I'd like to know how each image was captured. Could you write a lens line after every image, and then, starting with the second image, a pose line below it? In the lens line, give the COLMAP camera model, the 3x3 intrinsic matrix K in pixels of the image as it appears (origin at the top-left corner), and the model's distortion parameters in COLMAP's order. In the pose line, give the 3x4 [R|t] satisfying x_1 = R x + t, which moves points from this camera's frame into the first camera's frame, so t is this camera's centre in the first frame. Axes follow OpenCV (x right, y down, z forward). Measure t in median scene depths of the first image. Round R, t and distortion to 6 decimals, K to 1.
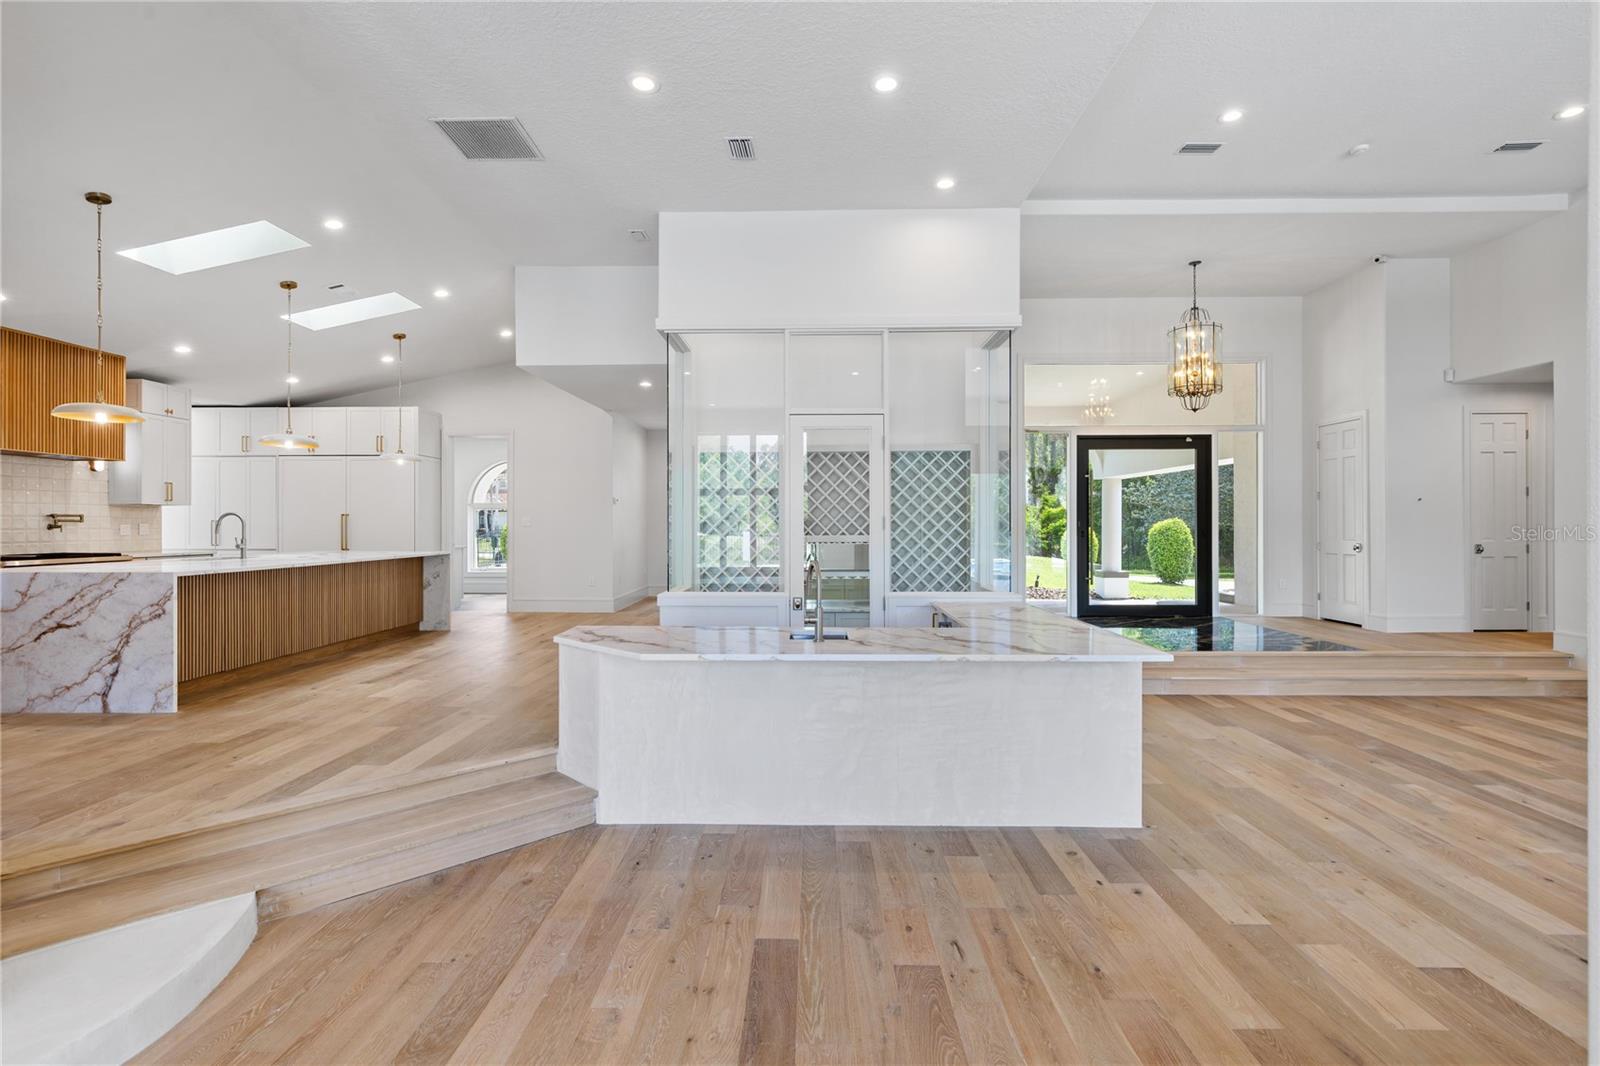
lens RADIAL K [[764.3, 0, 791.9], [0, 764.3, 524.9], [0, 0, 1]] dist [-0.003732, -0.000441]
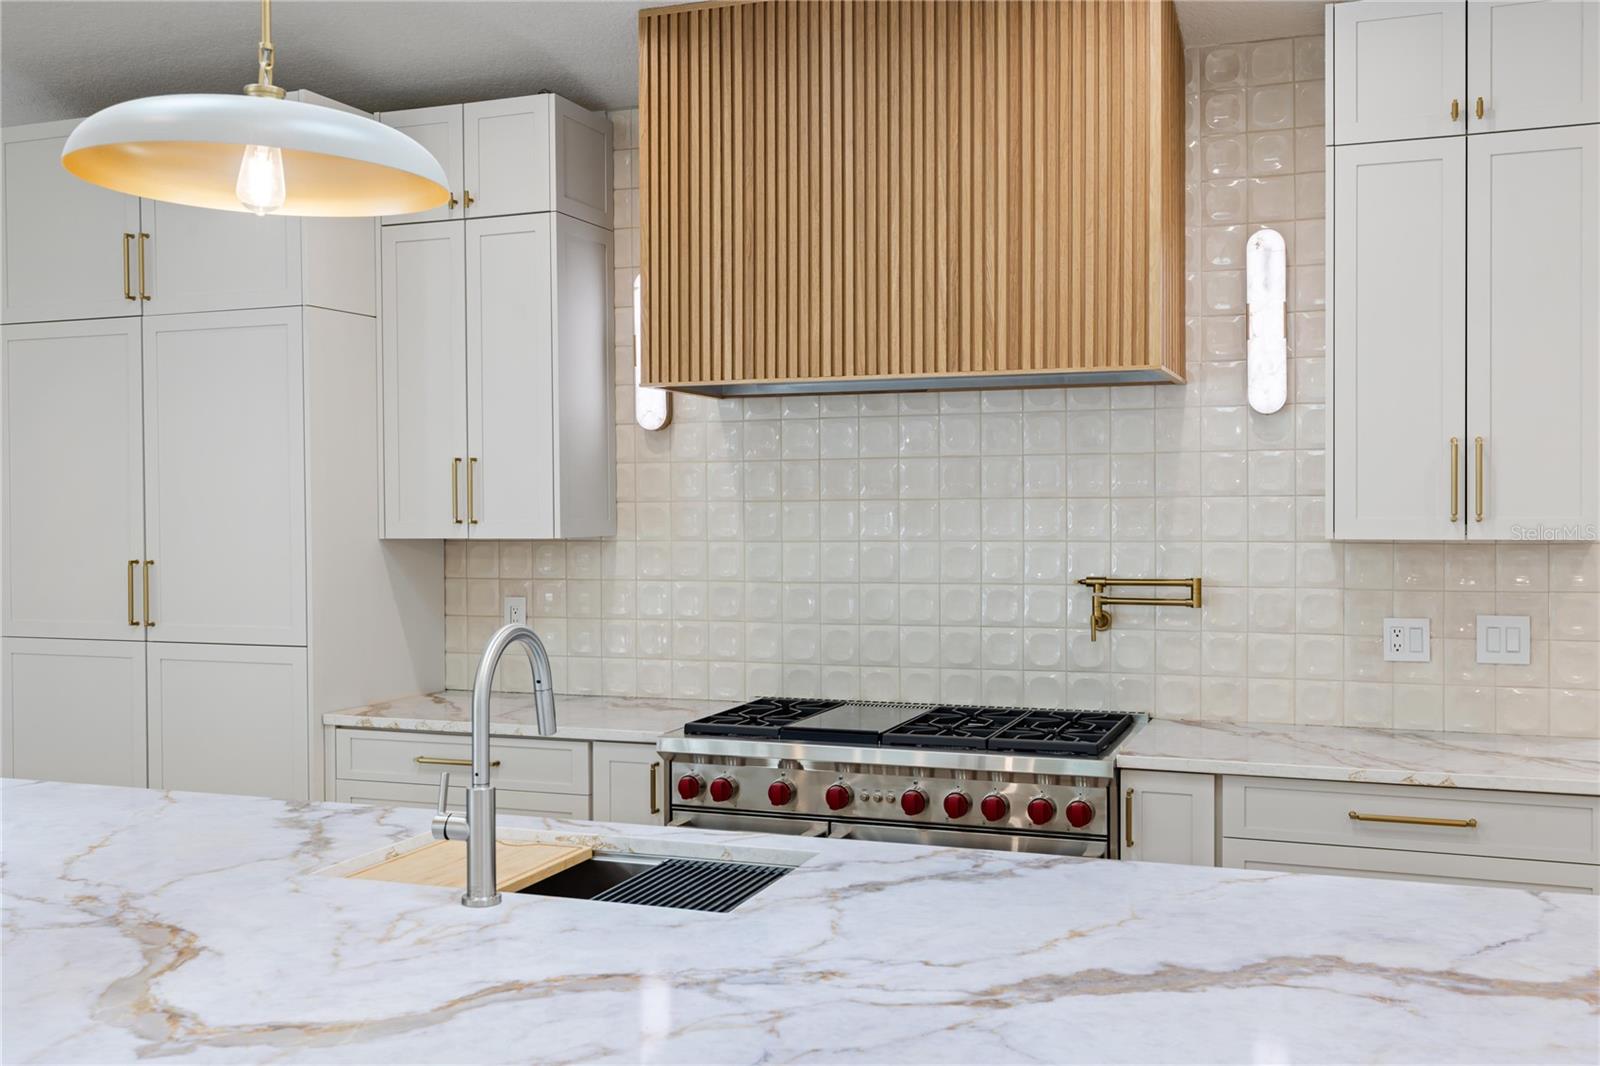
lens RADIAL K [[1521.6, 0, 798.5], [0, 1521.6, 524.5], [0, 0, 1]] dist [0.010833, 0.000000]
pose [[-0.332202, 0.008626, -0.943169, -0.592077], [0.003311, 0.999963, 0.007979, -0.059510], [0.943202, -0.000472, -0.332218, 1.652552]]
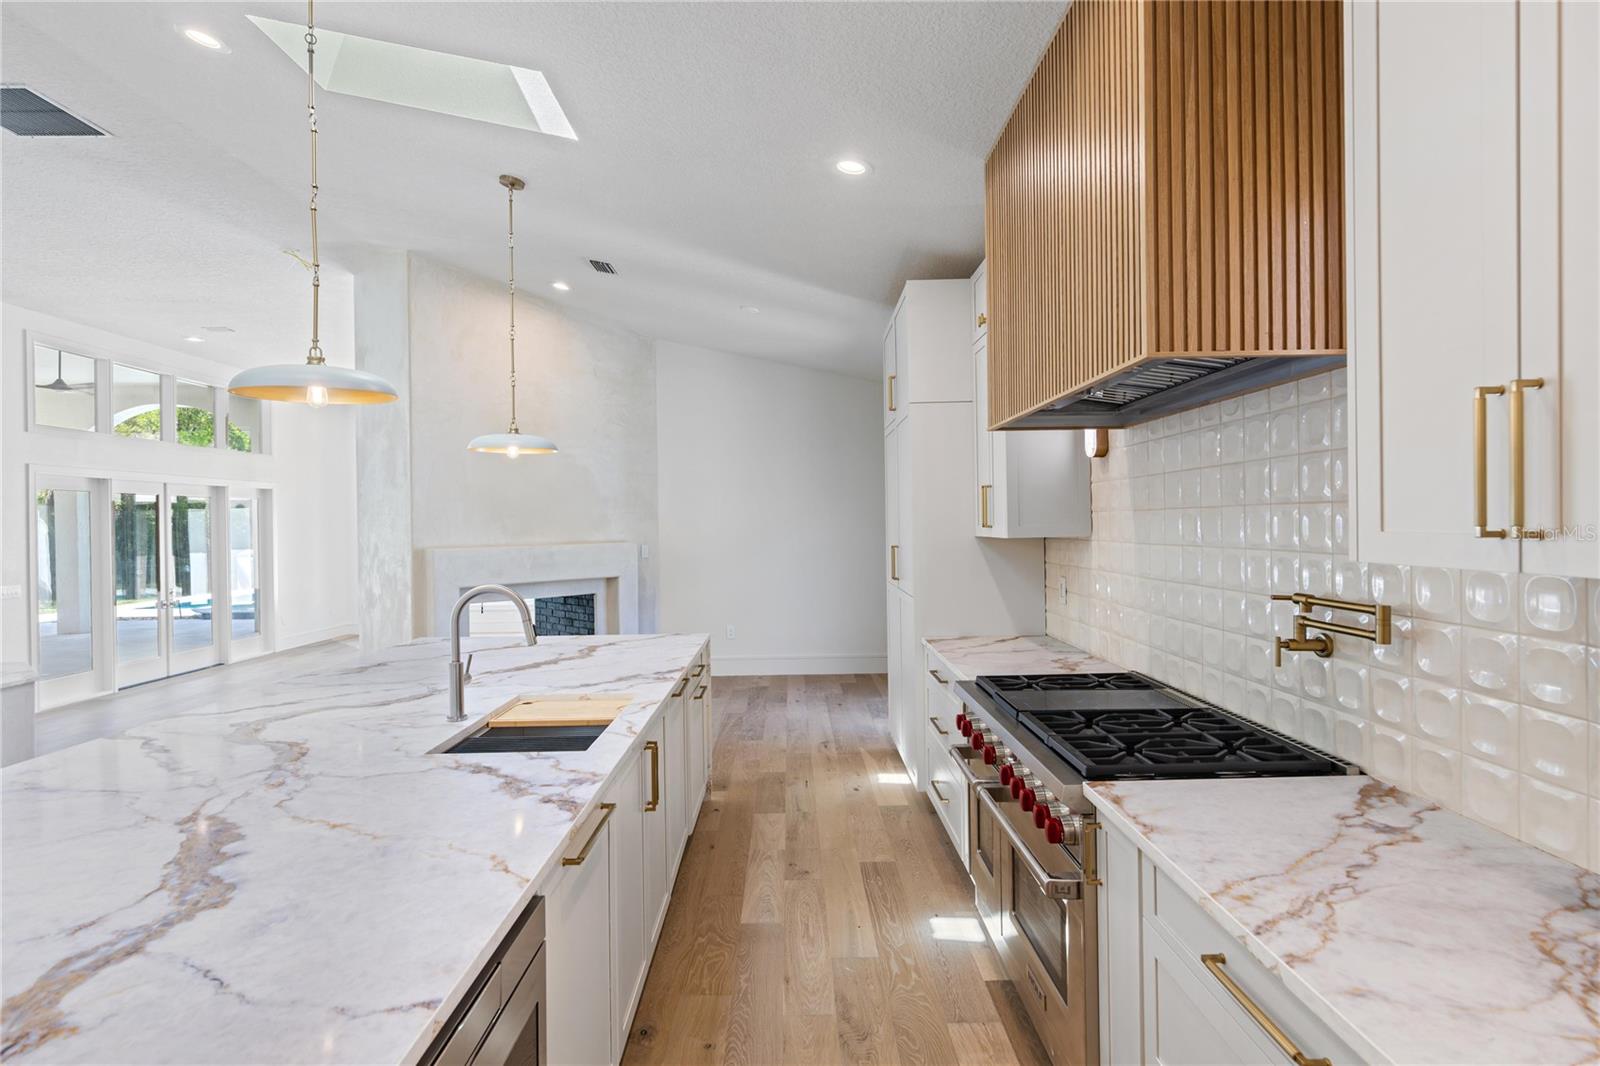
lens RADIAL K [[808.8, 0, 799.9], [0, 808.8, 526.3], [0, 0, 1]] dist [-0.001137, 0.001749]
pose [[-0.999558, 0.011884, -0.027254, -1.208082], [0.011759, 0.999920, 0.004737, -0.060394], [0.027308, 0.004415, -0.999617, 1.917511]]
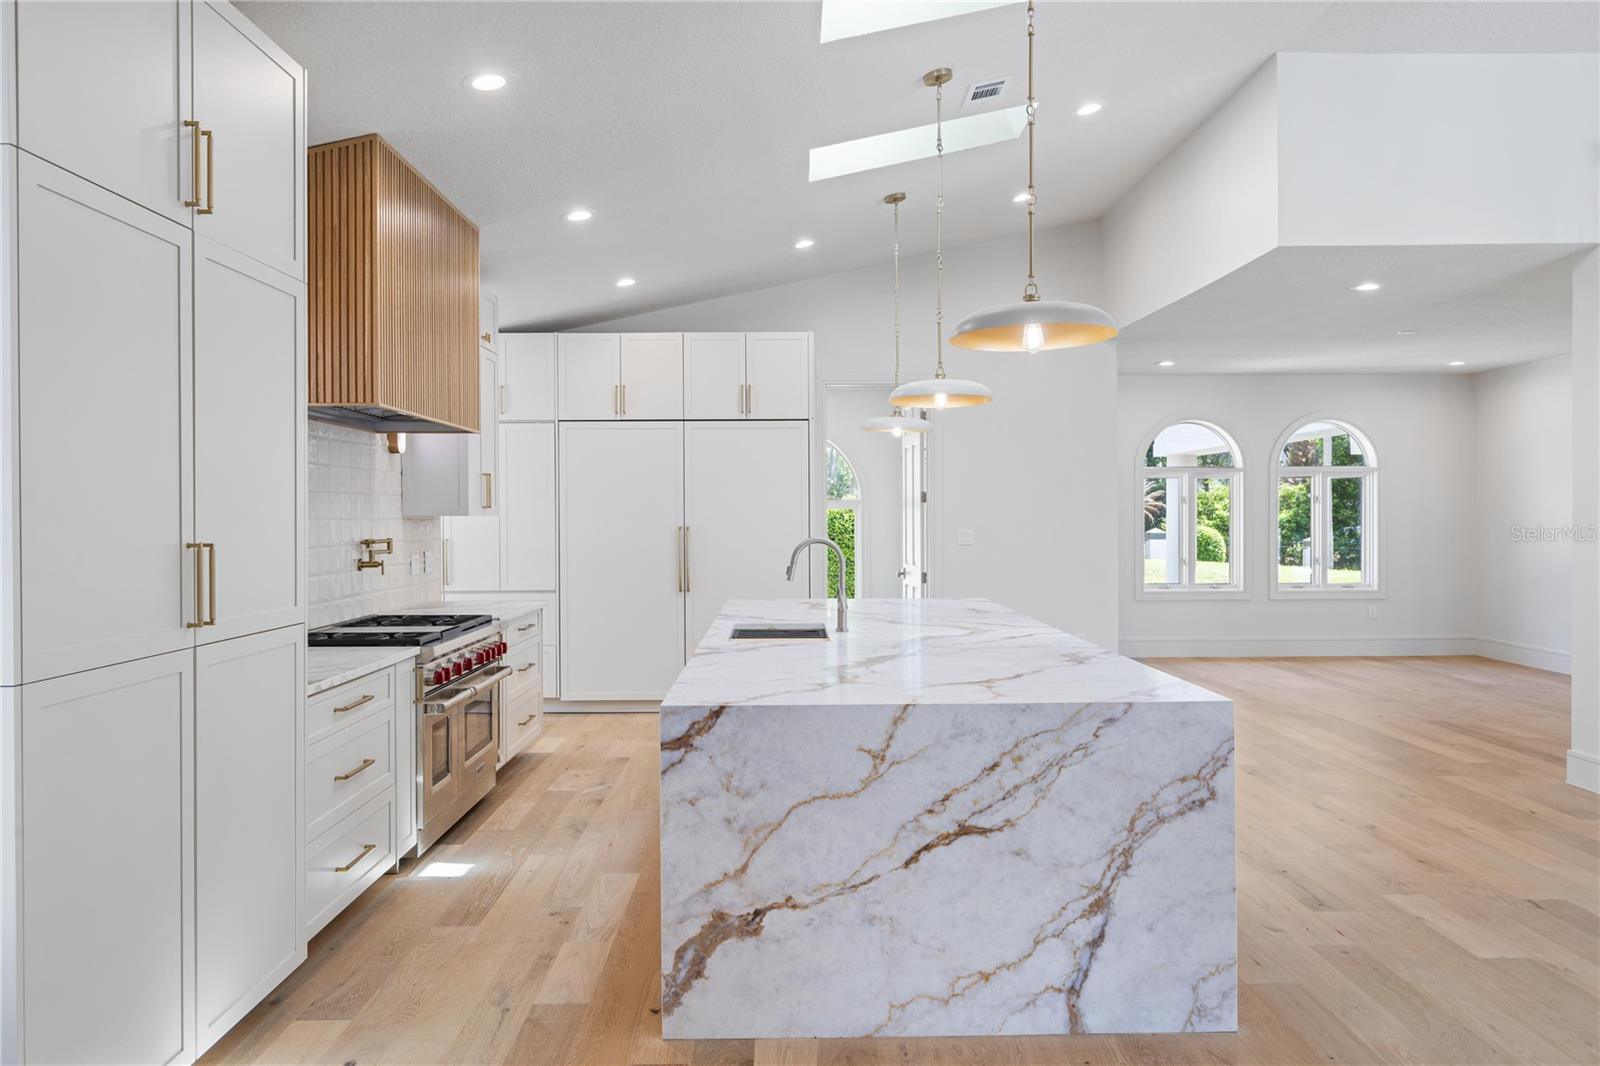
lens RADIAL K [[1122.4, 0, 796.7], [0, 1122.4, 528.2], [0, 0, 1]] dist [0.000106, 0.000138]
pose [[0.999654, -0.004758, 0.025853, -1.070331], [0.004509, 0.999943, 0.009671, -0.041601], [-0.025897, -0.009551, 0.999619, 0.380327]]
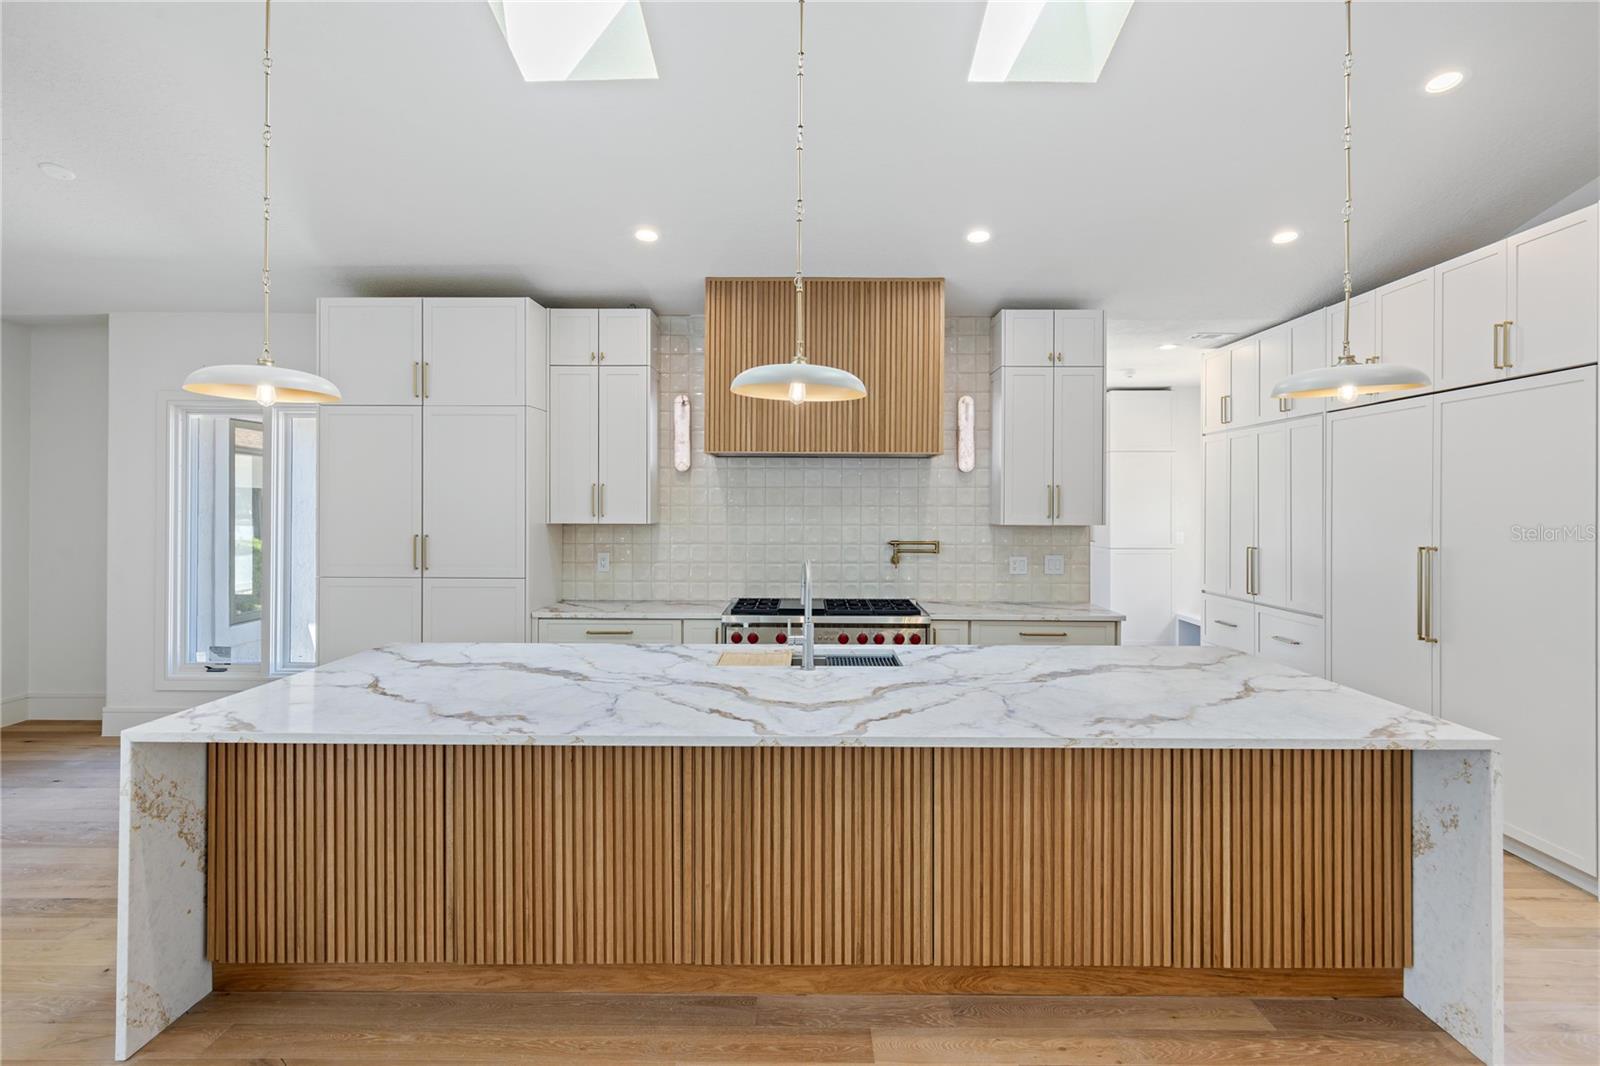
lens RADIAL K [[882.5, 0, 799.2], [0, 882.5, 507.9], [0, 0, 1]] dist [-0.002247, -0.000171]
pose [[0.008417, 0.004042, -0.999956, -0.305166], [-0.005377, 0.999978, 0.003996, -0.069480], [0.999950, 0.005344, 0.008439, 1.386540]]
